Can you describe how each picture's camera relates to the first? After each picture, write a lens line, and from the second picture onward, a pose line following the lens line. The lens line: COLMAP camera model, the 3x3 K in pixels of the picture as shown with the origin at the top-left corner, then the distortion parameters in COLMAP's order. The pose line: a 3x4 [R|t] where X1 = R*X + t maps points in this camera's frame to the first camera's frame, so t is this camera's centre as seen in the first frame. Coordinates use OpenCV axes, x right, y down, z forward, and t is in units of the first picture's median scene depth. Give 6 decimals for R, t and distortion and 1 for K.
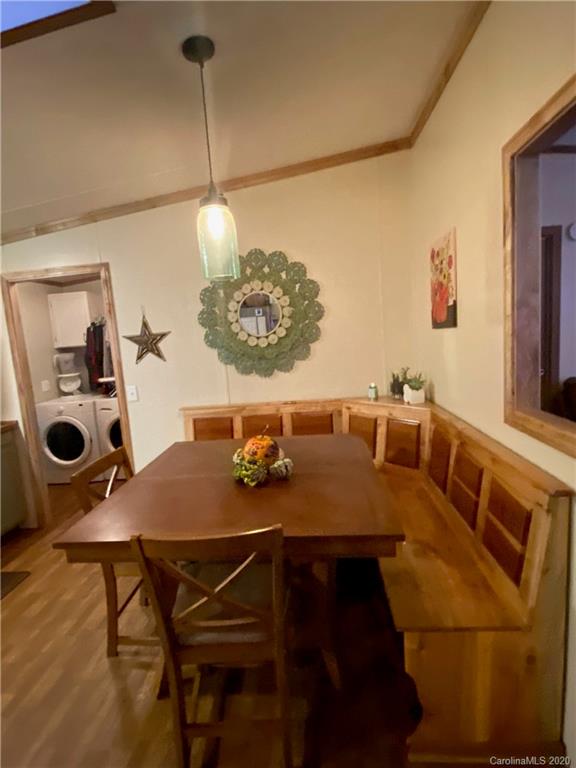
lens RADIAL K [[385.4, 0, 286.3], [0, 385.4, 382.4], [0, 0, 1]] dist [-0.002471, -0.000077]
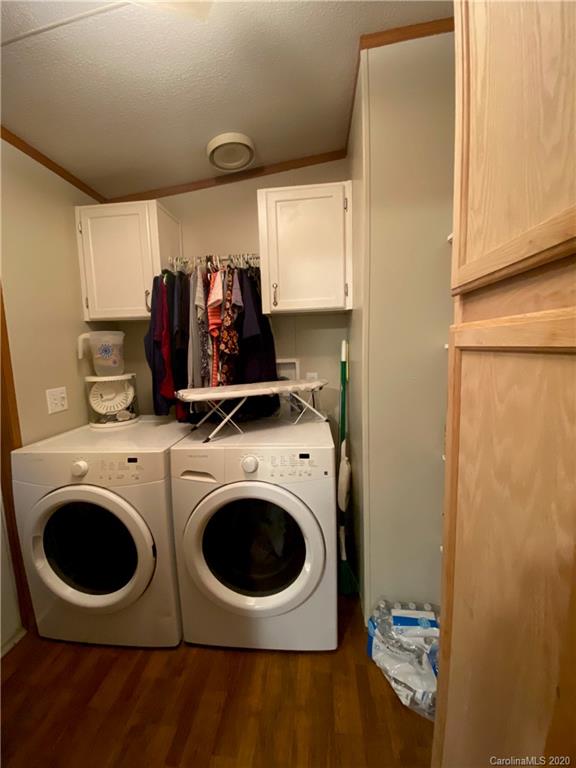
lens RADIAL K [[307.6, 0, 289.6], [0, 307.6, 382.6], [0, 0, 1]] dist [-0.001467, -0.000788]
pose [[0.998965, 0.044025, -0.011414, -0.340951], [-0.044175, 0.998936, -0.013281, -0.018460], [0.010817, 0.013772, 0.999847, 0.627416]]
